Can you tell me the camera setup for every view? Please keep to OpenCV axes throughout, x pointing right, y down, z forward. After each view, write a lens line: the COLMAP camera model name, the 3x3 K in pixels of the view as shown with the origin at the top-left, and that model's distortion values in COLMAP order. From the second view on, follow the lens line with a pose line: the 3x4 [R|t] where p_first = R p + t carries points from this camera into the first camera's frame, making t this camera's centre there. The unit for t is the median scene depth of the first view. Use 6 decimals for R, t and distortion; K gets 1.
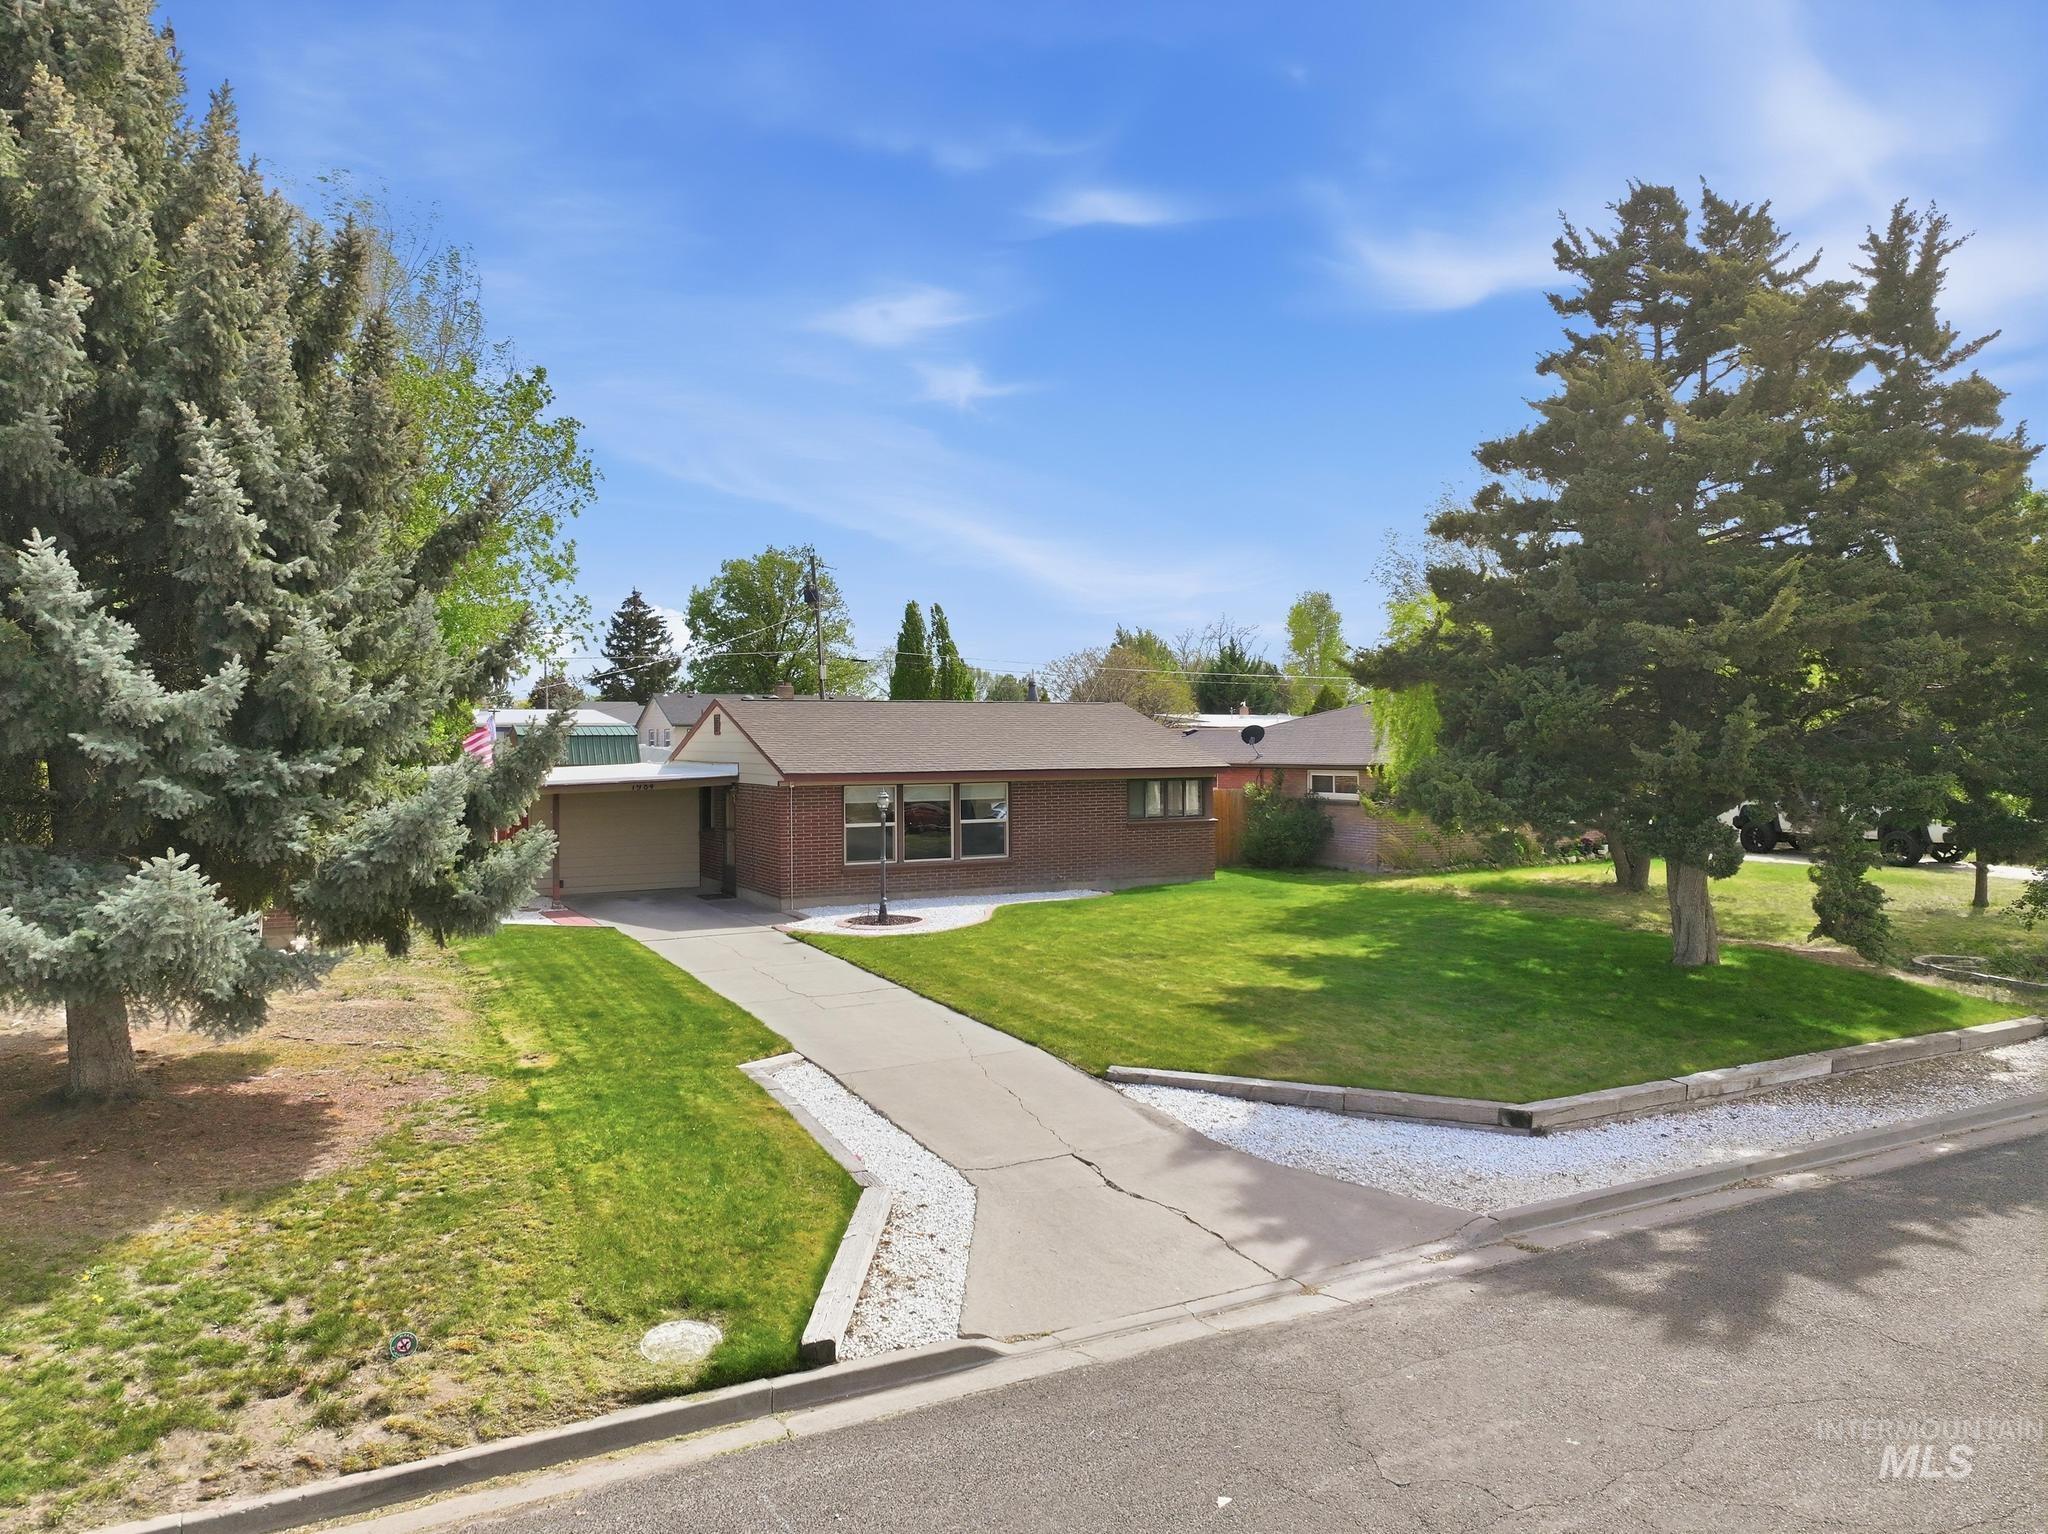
lens RADIAL K [[1429.6, 0, 1028.5], [0, 1429.6, 770.7], [0, 0, 1]] dist [0.000581, 0.013411]
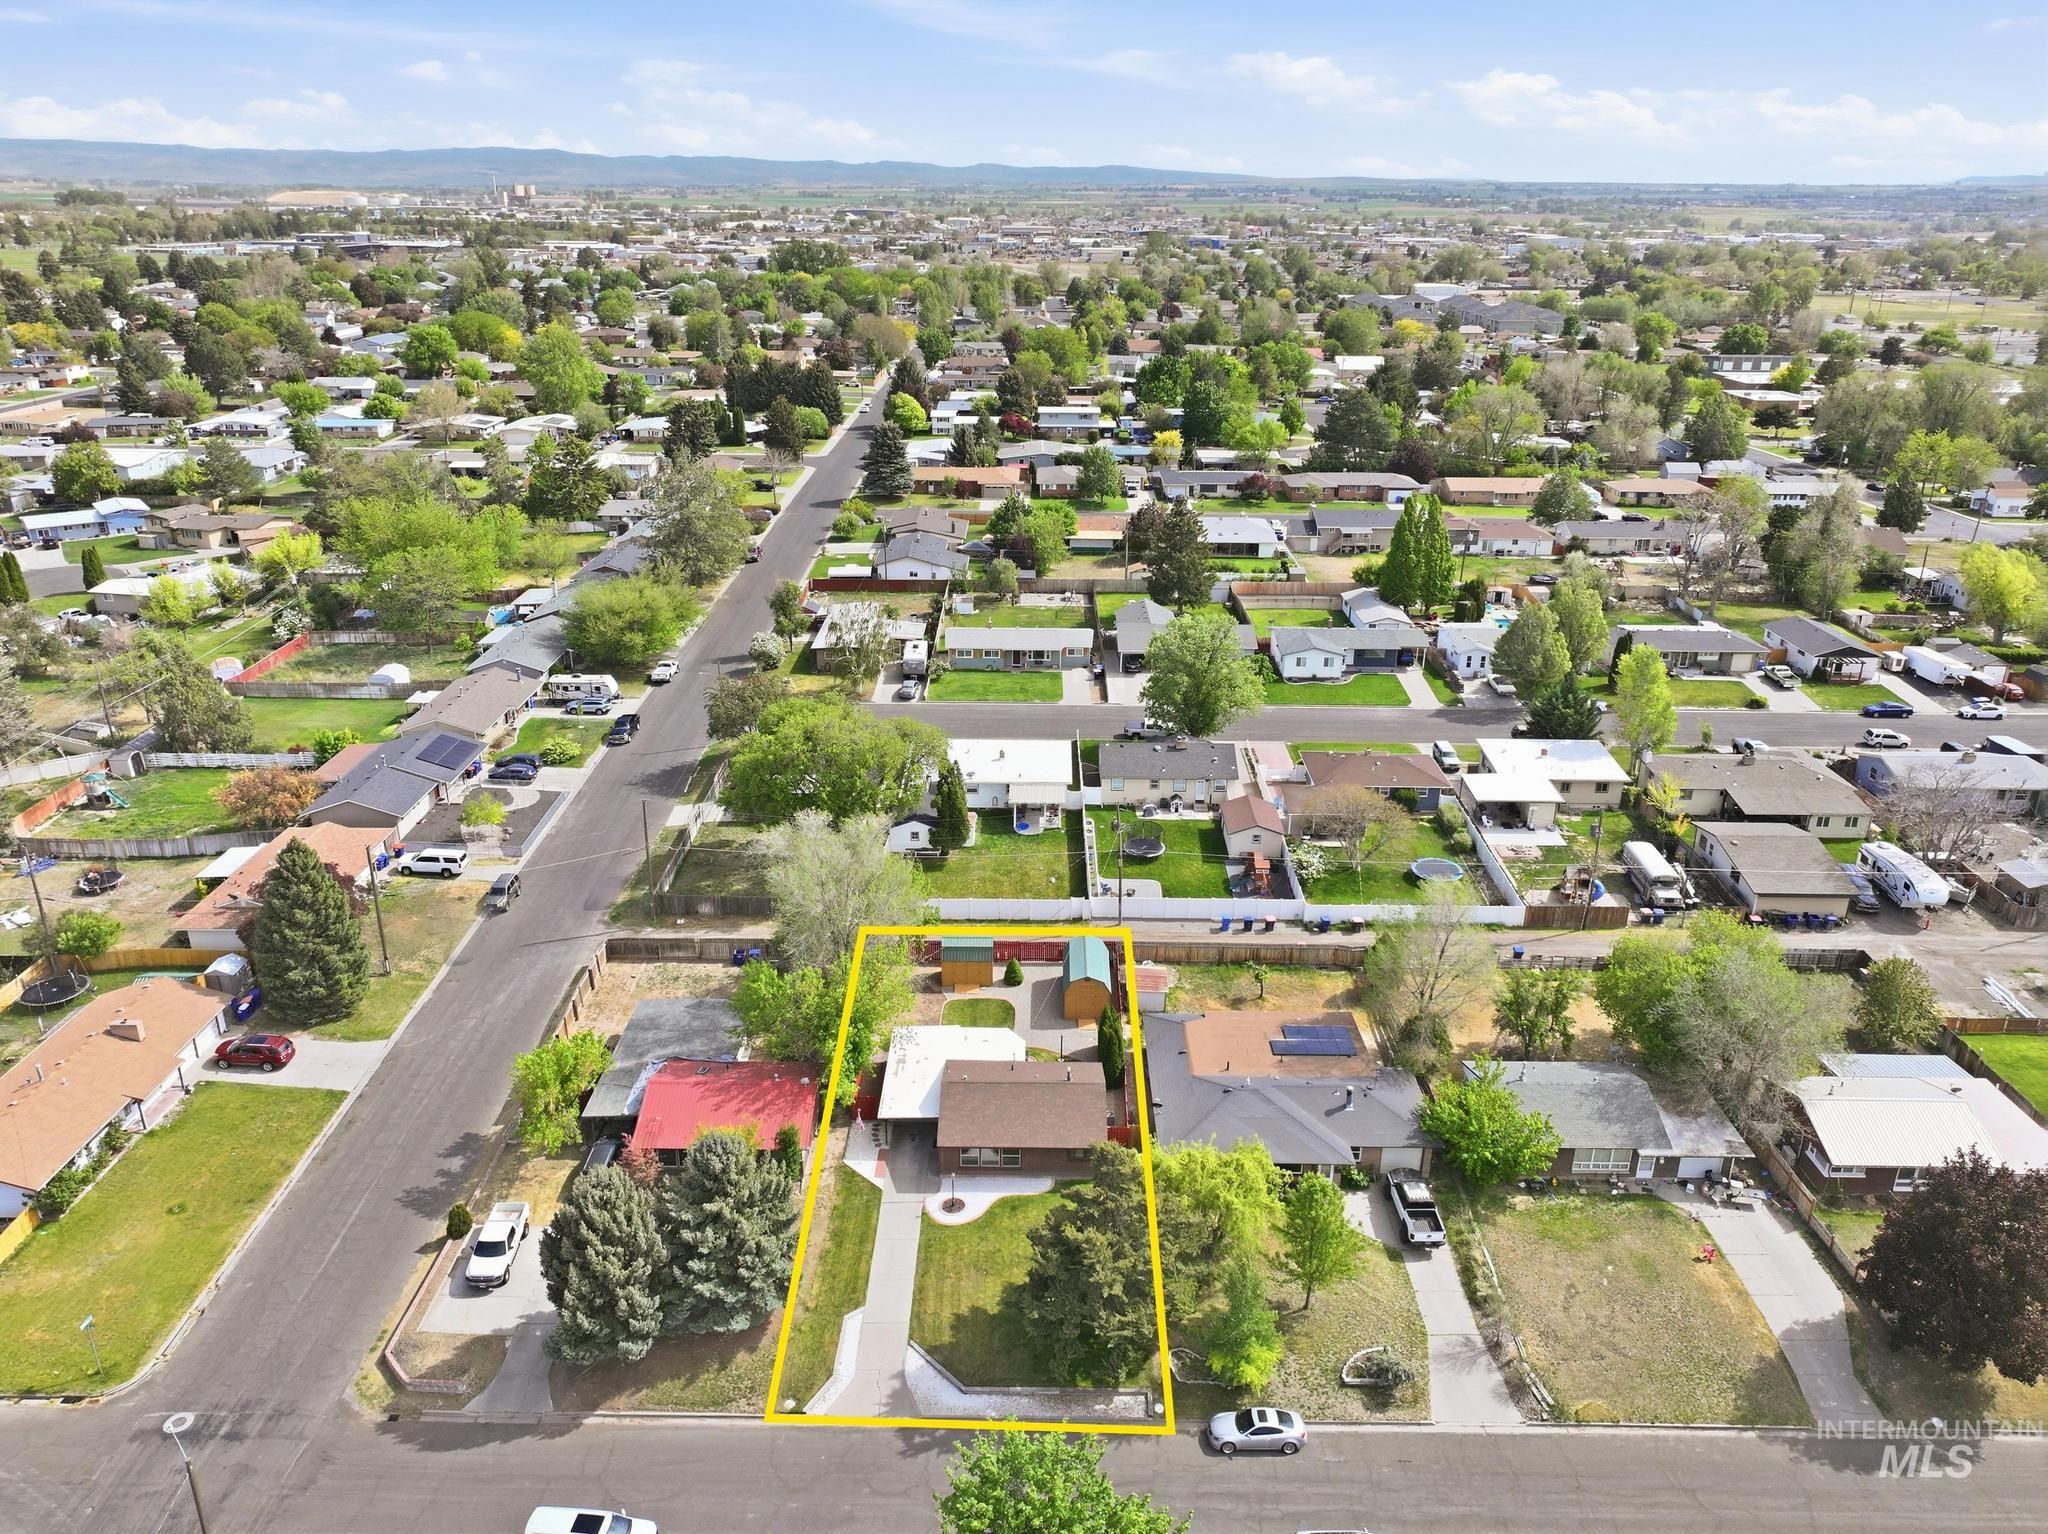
lens RADIAL K [[1432.1, 0, 1028.2], [0, 1432.1, 770.5], [0, 0, 1]] dist [0.023025, -0.031006]
pose [[0.877723, 0.188896, -0.440364, 2.591871], [-0.021980, 0.933923, 0.356799, -3.961854], [0.478664, -0.303491, 0.823877, -2.642662]]
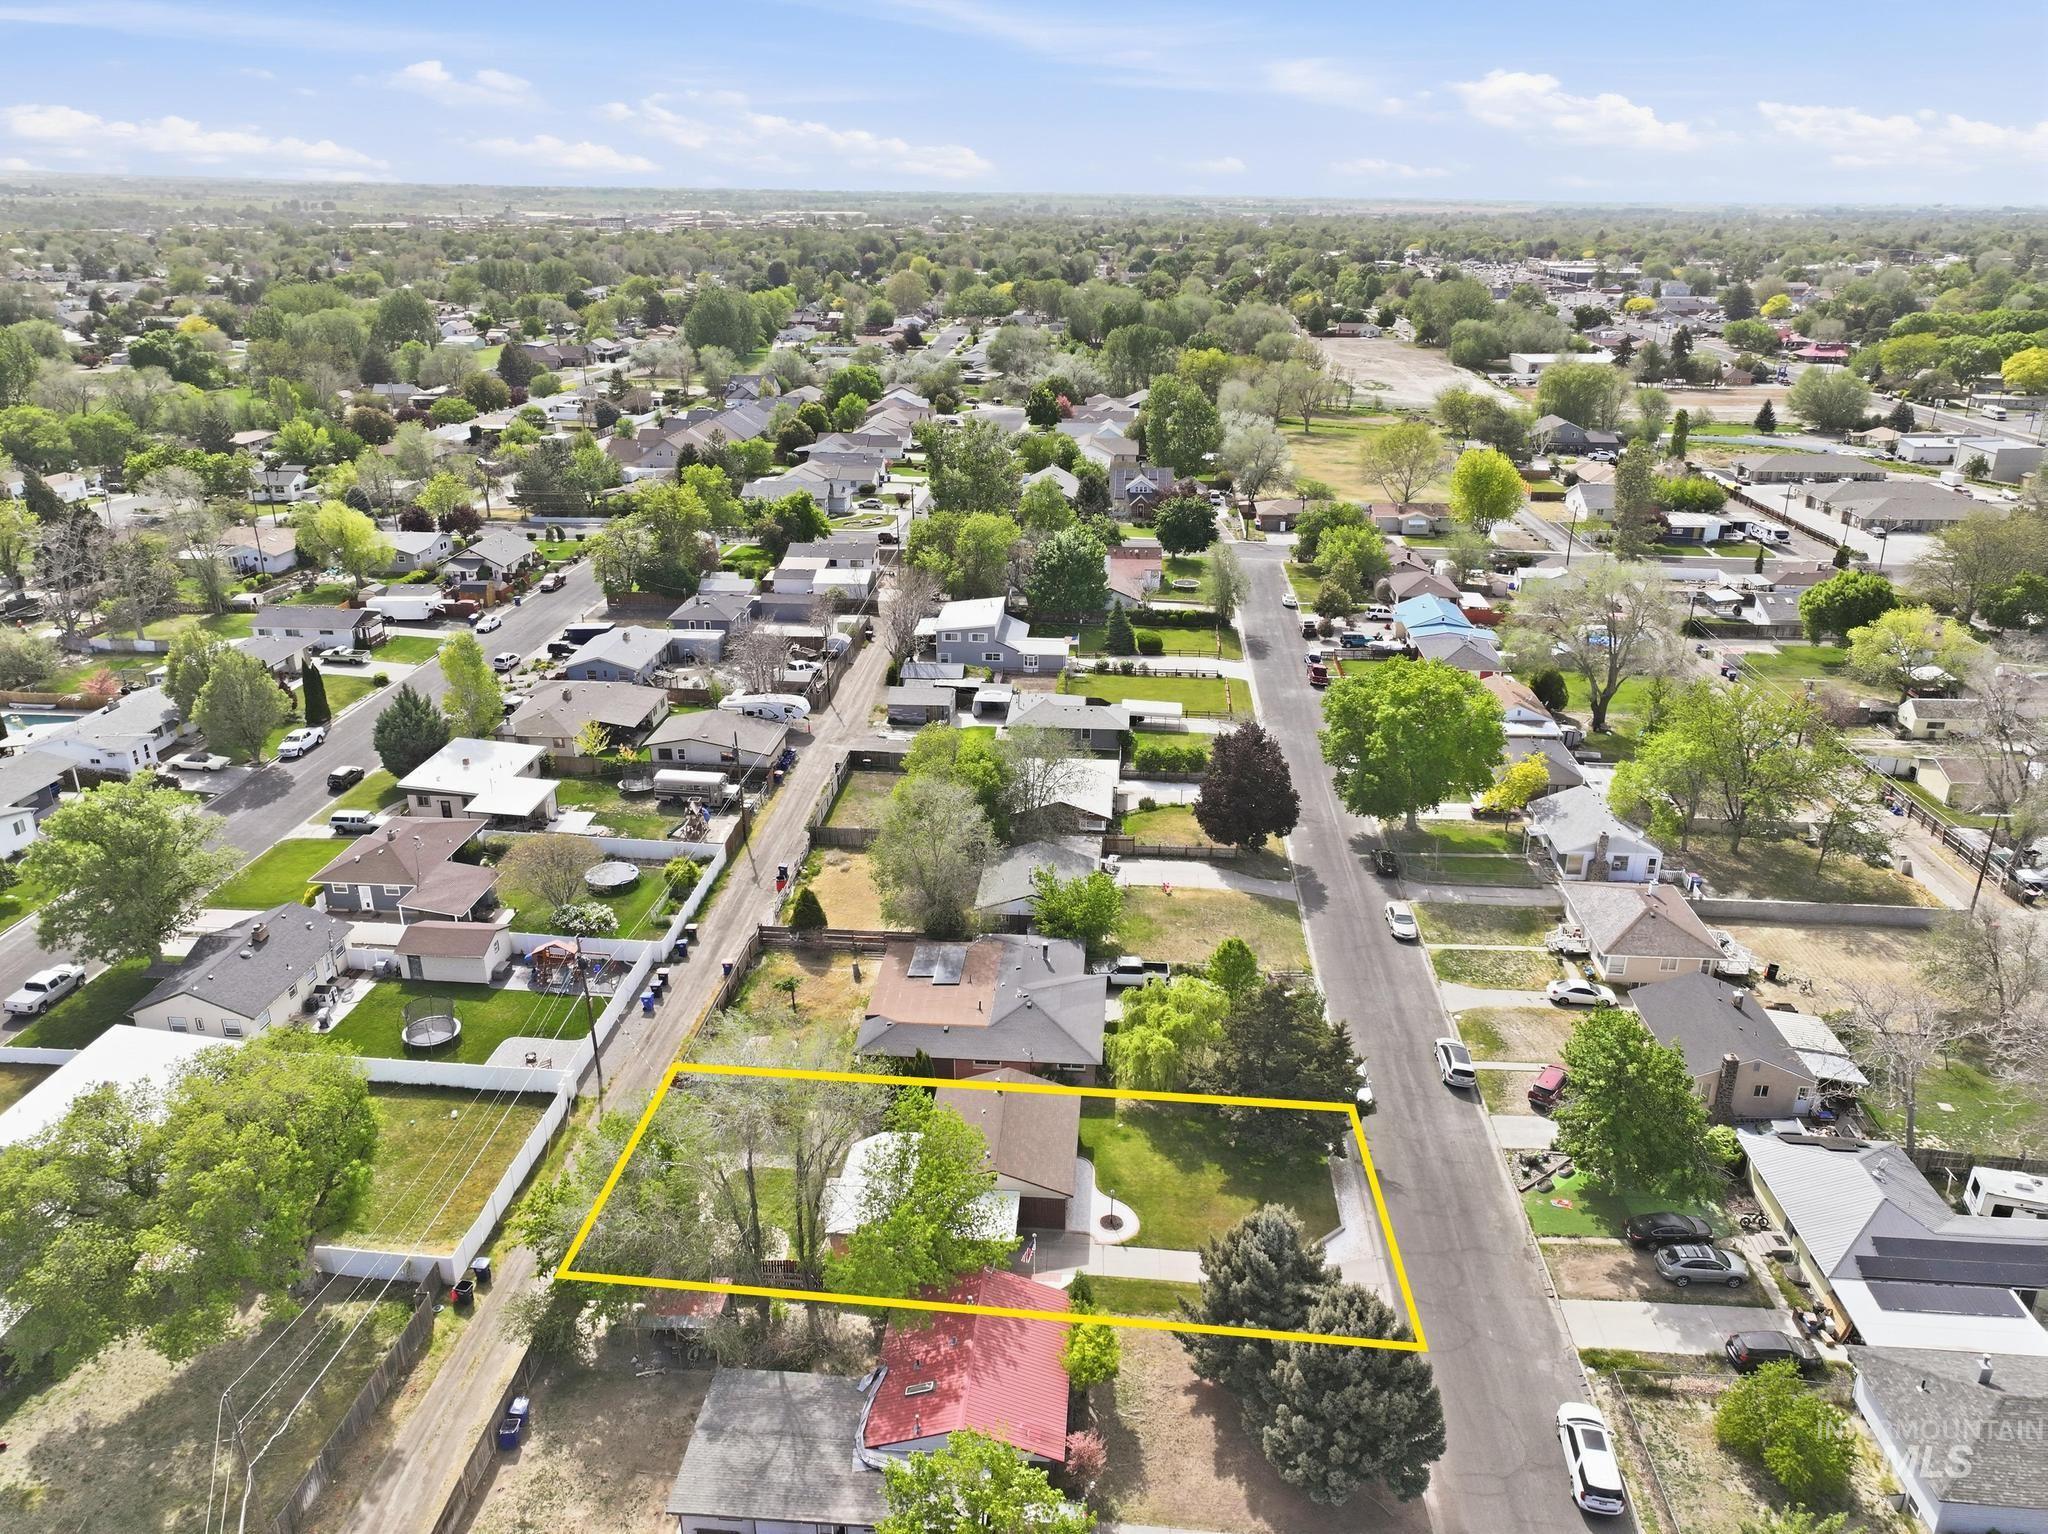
lens RADIAL K [[1433.4, 0, 1031.1], [0, 1433.4, 762.7], [0, 0, 1]] dist [-0.002309, 0.020323]
pose [[0.532016, -0.302800, 0.790740, -4.790058], [0.009828, 0.936016, 0.351819, -3.942148], [-0.846677, -0.179402, 0.500952, -0.566224]]
